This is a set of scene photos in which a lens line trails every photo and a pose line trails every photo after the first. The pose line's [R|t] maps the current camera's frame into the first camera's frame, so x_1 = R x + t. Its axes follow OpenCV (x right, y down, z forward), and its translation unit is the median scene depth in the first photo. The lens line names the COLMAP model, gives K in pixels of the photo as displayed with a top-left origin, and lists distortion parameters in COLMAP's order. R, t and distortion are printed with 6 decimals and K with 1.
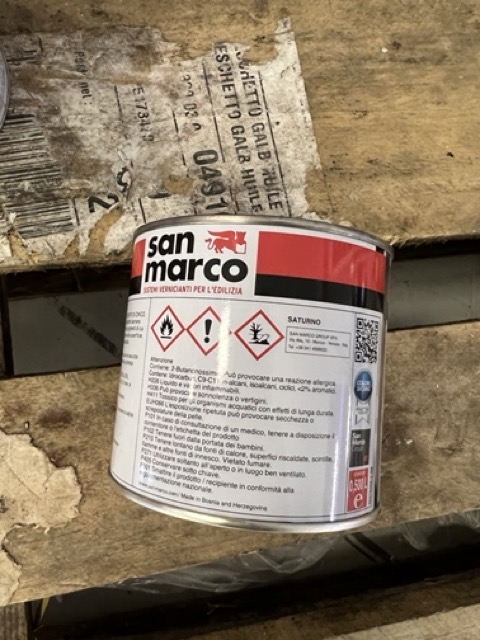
lens RADIAL K [[487.1, 0, 229.1], [0, 487.1, 321.5], [0, 0, 1]] dist [-0.004922, -0.001409]
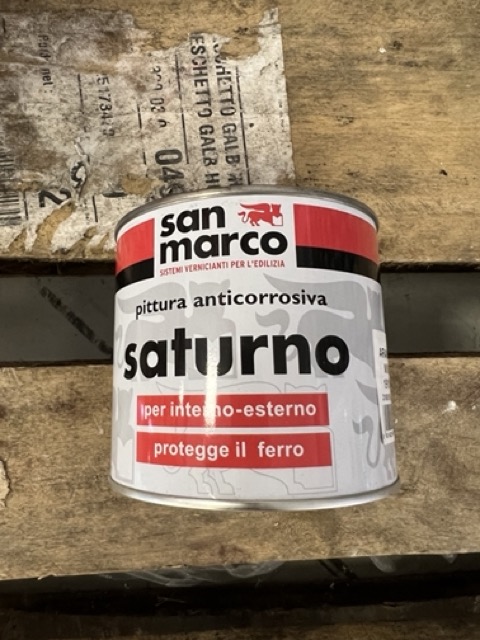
lens RADIAL K [[487.1, 0, 229.1], [0, 487.1, 321.5], [0, 0, 1]] dist [-0.004922, -0.001409]
pose [[0.991033, 0.108113, -0.078519, 0.181415], [-0.103426, 0.992734, 0.061503, -0.093079], [0.084598, -0.052831, 0.995014, 0.054941]]
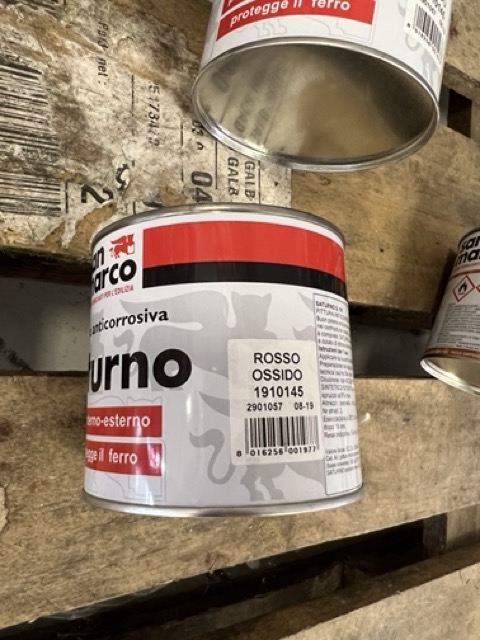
lens RADIAL K [[487.1, 0, 229.1], [0, 487.1, 321.5], [0, 0, 1]] dist [-0.004922, -0.001409]
pose [[0.891911, 0.191056, 0.409869, -0.356065], [-0.187351, 0.981040, -0.049608, -0.016330], [-0.411575, -0.032543, 0.910795, 0.072390]]
